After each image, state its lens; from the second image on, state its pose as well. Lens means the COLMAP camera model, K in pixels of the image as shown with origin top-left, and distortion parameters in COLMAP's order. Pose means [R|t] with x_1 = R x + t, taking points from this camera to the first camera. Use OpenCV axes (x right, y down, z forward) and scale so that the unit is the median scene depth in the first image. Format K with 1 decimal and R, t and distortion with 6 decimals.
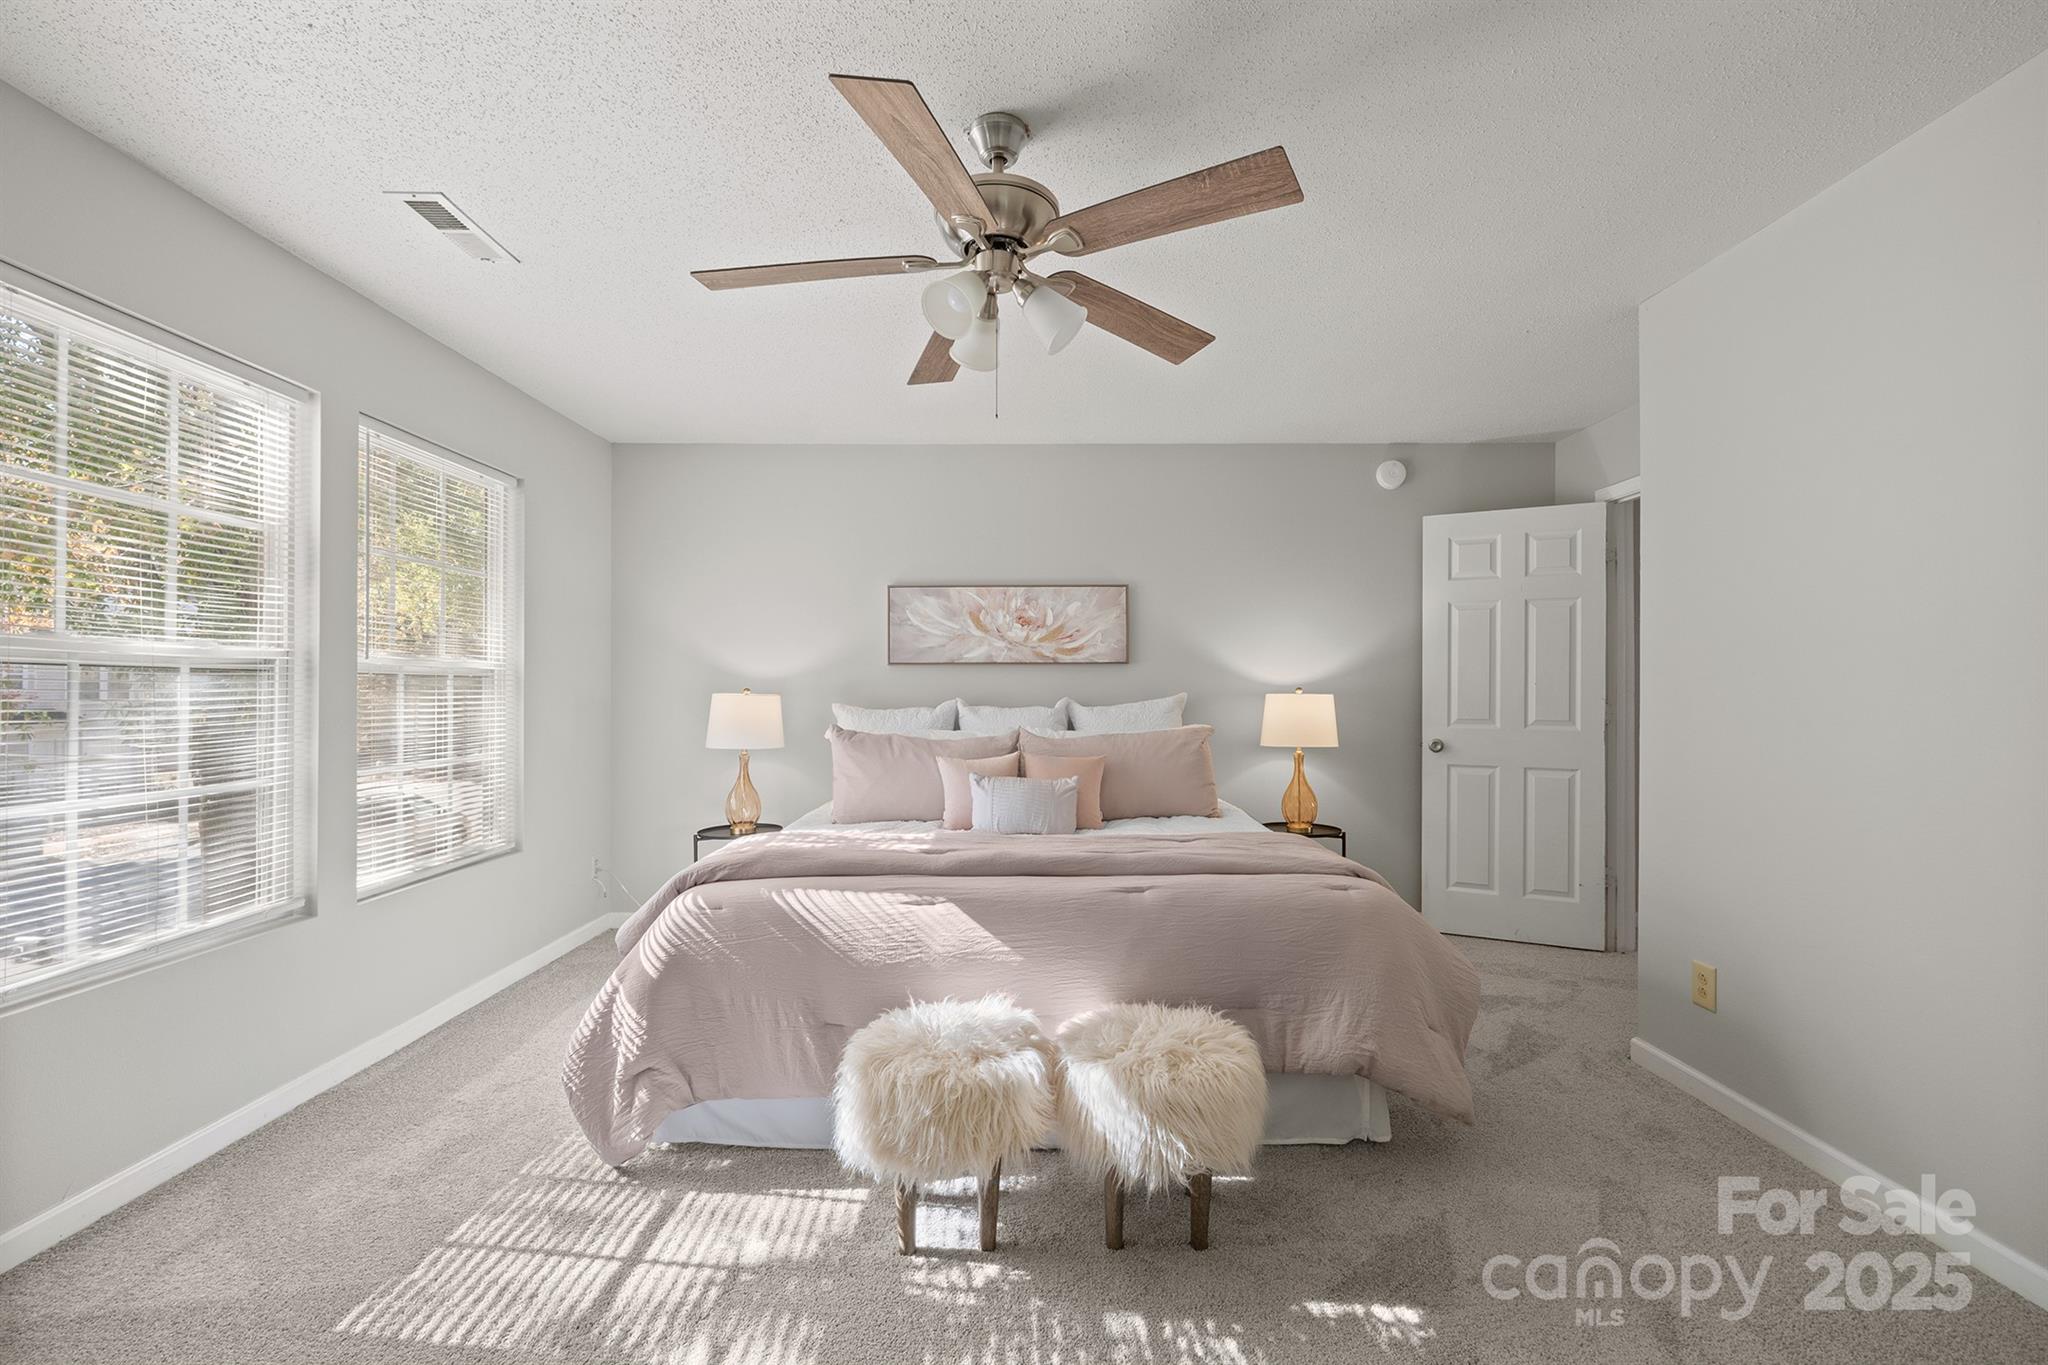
lens RADIAL K [[865.3, 0, 1024.2], [0, 865.3, 686.2], [0, 0, 1]] dist [-0.007166, -0.000070]
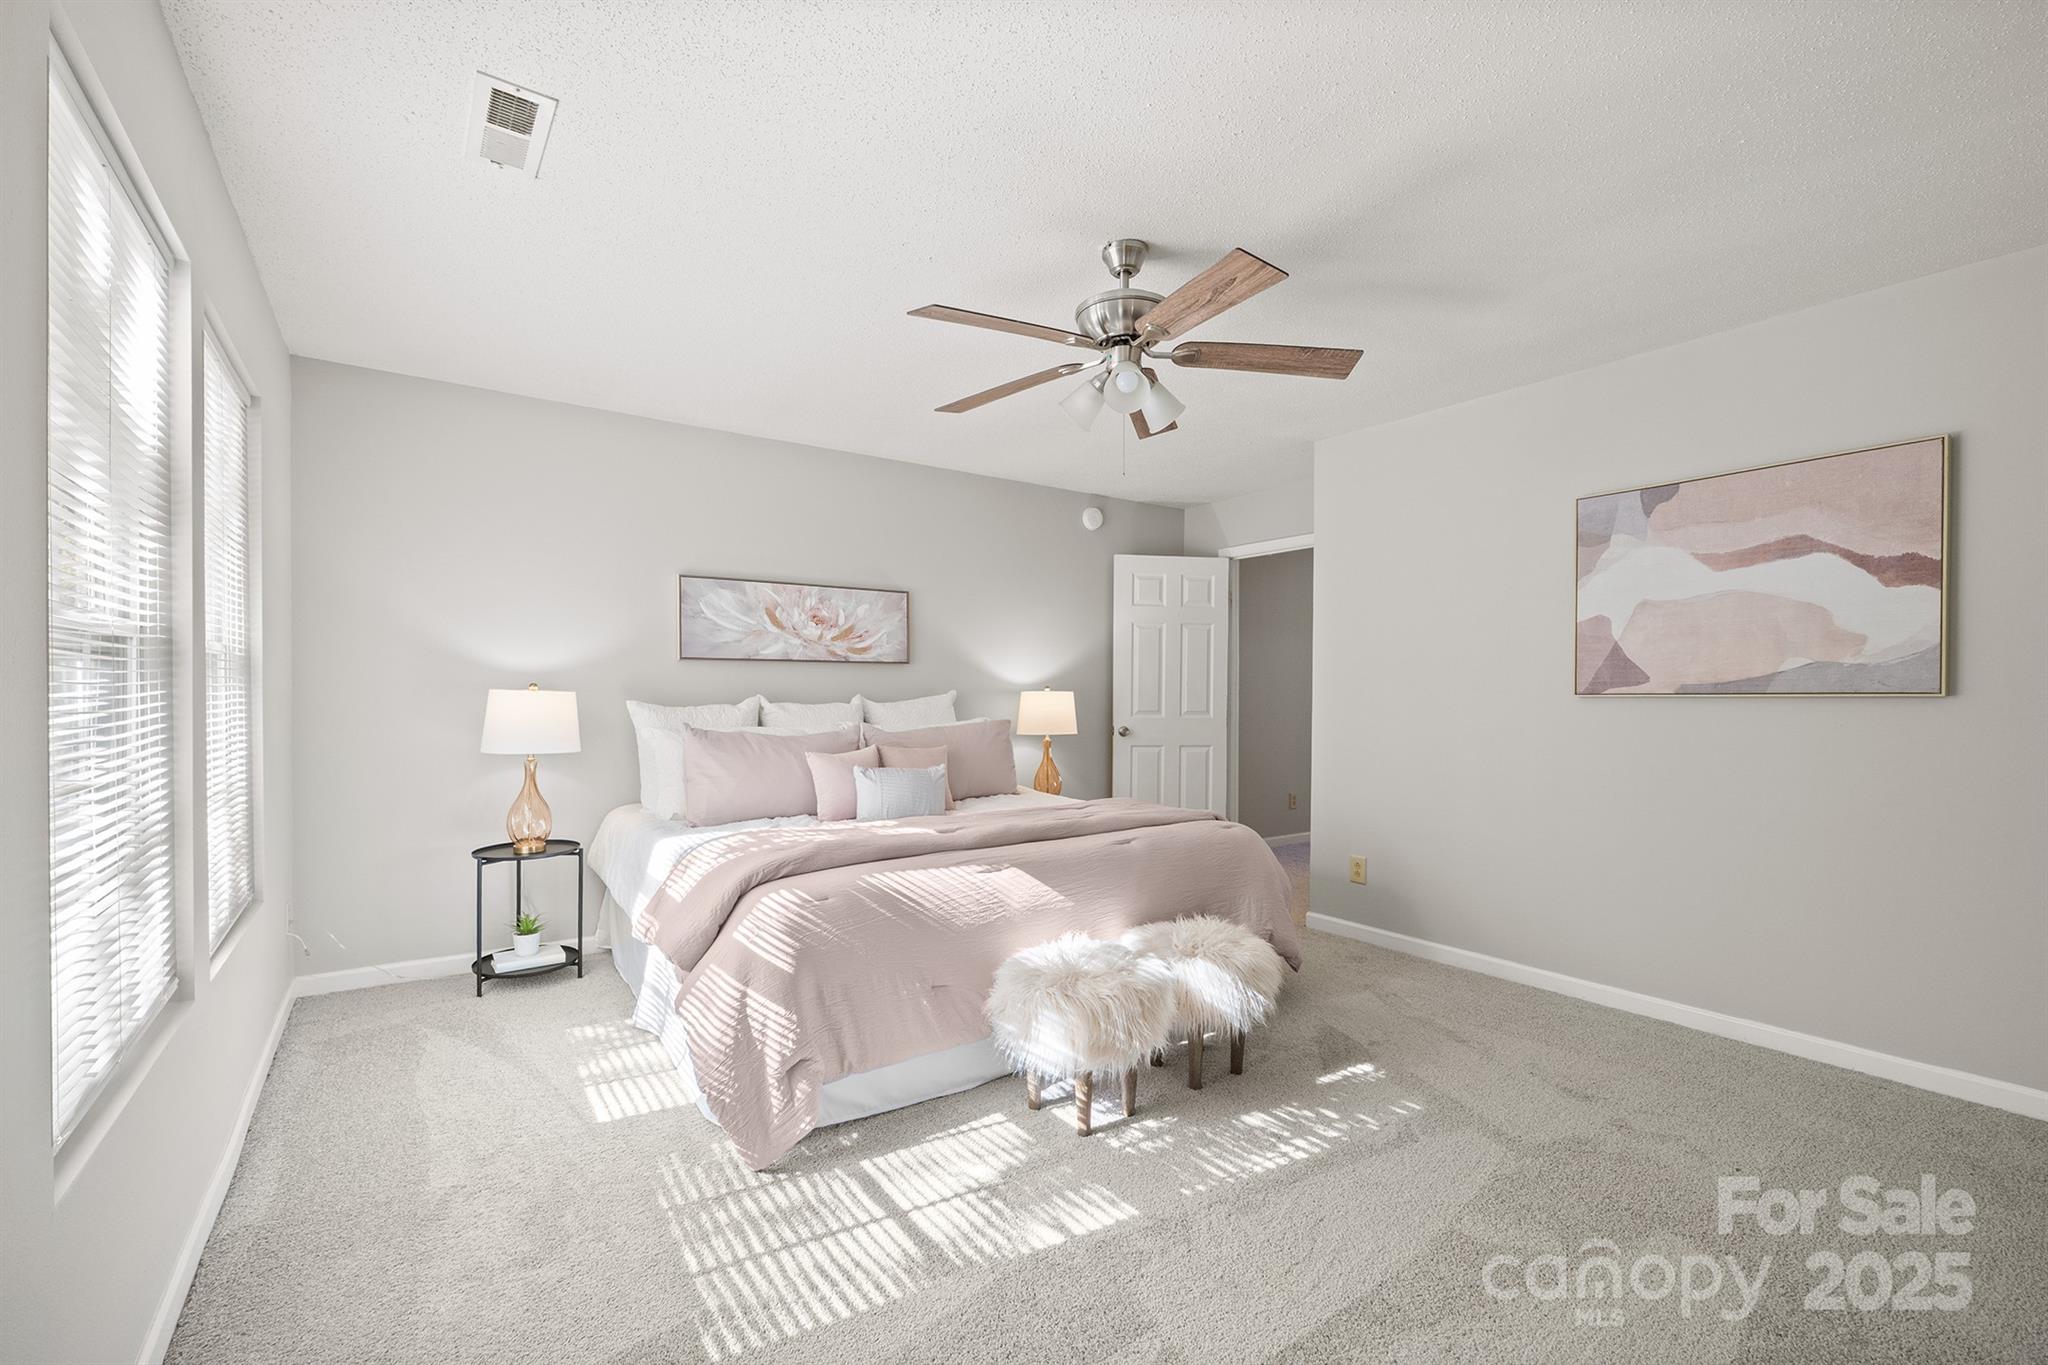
lens RADIAL K [[865.3, 0, 1033.2], [0, 865.3, 697.7], [0, 0, 1]] dist [-0.007166, -0.000070]
pose [[0.813722, -0.001067, 0.581253, -0.467396], [-0.008395, 0.999872, 0.013588, 0.001405], [-0.581193, -0.015937, 0.813609, 0.015126]]
